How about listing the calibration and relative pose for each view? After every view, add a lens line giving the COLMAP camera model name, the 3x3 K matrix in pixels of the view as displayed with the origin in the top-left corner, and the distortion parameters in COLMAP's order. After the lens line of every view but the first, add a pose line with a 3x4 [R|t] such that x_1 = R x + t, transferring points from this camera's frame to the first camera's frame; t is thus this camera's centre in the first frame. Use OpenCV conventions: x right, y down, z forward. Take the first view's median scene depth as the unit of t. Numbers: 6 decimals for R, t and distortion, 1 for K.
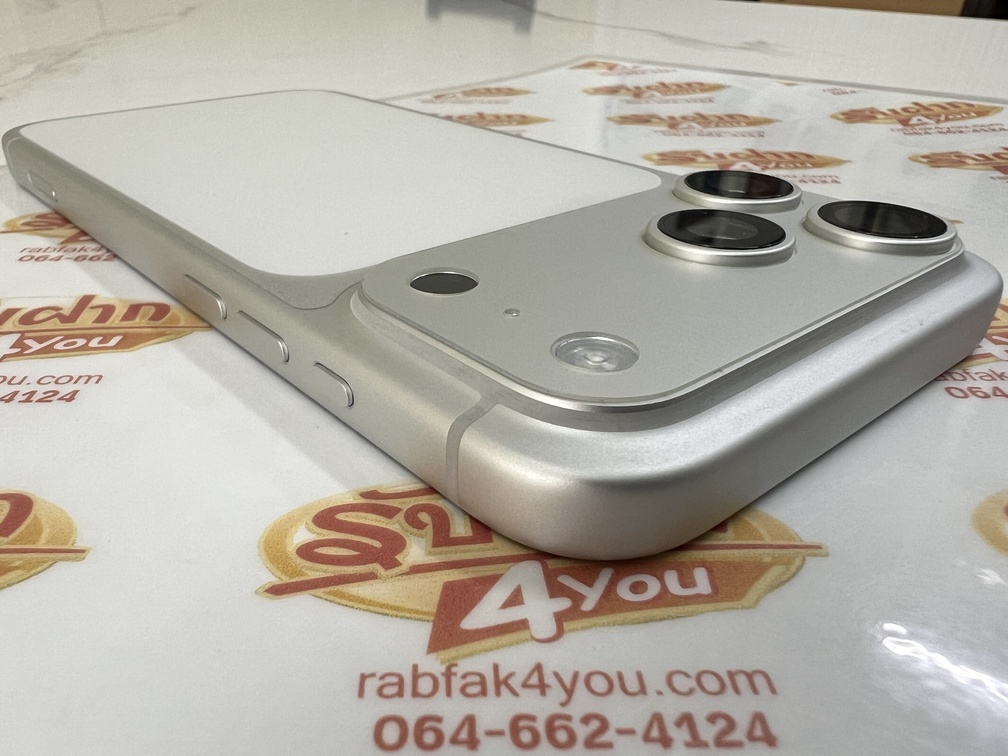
lens RADIAL K [[808.6, 0, 469.1], [0, 808.6, 369.3], [0, 0, 1]] dist [-0.009181, 0.000732]
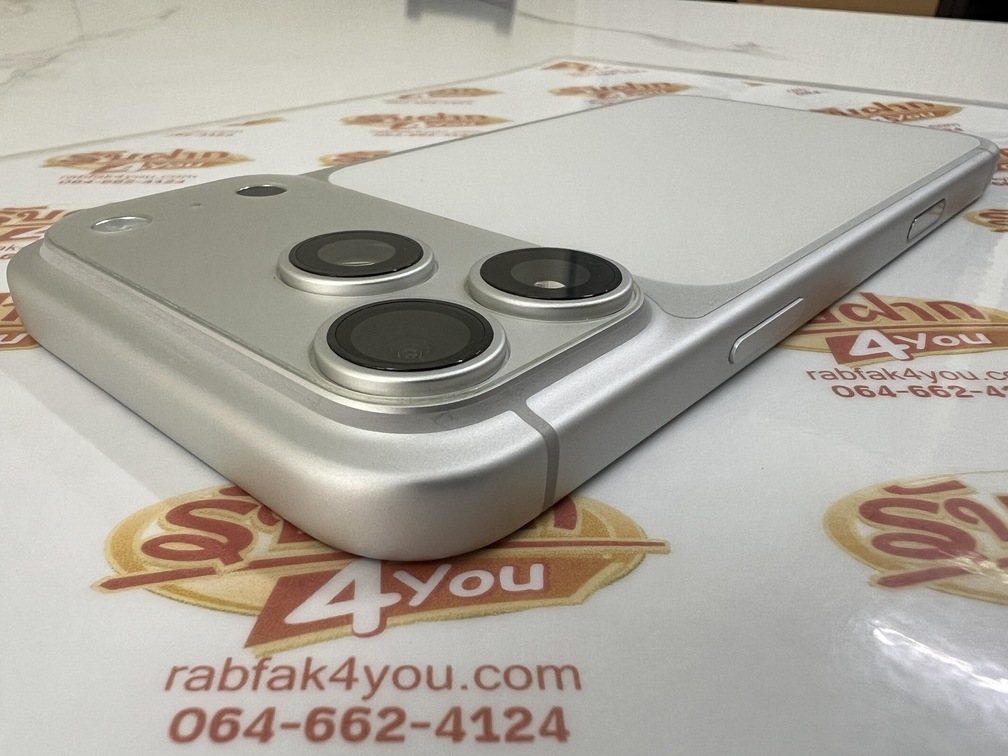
lens RADIAL K [[808.6, 0, 464.9], [0, 808.6, 368.1], [0, 0, 1]] dist [-0.009181, 0.000732]
pose [[0.999982, 0.001810, -0.005657, 0.207178], [-0.001825, 0.999995, -0.002502, 0.005035], [0.005652, 0.002512, 0.999981, -0.005736]]
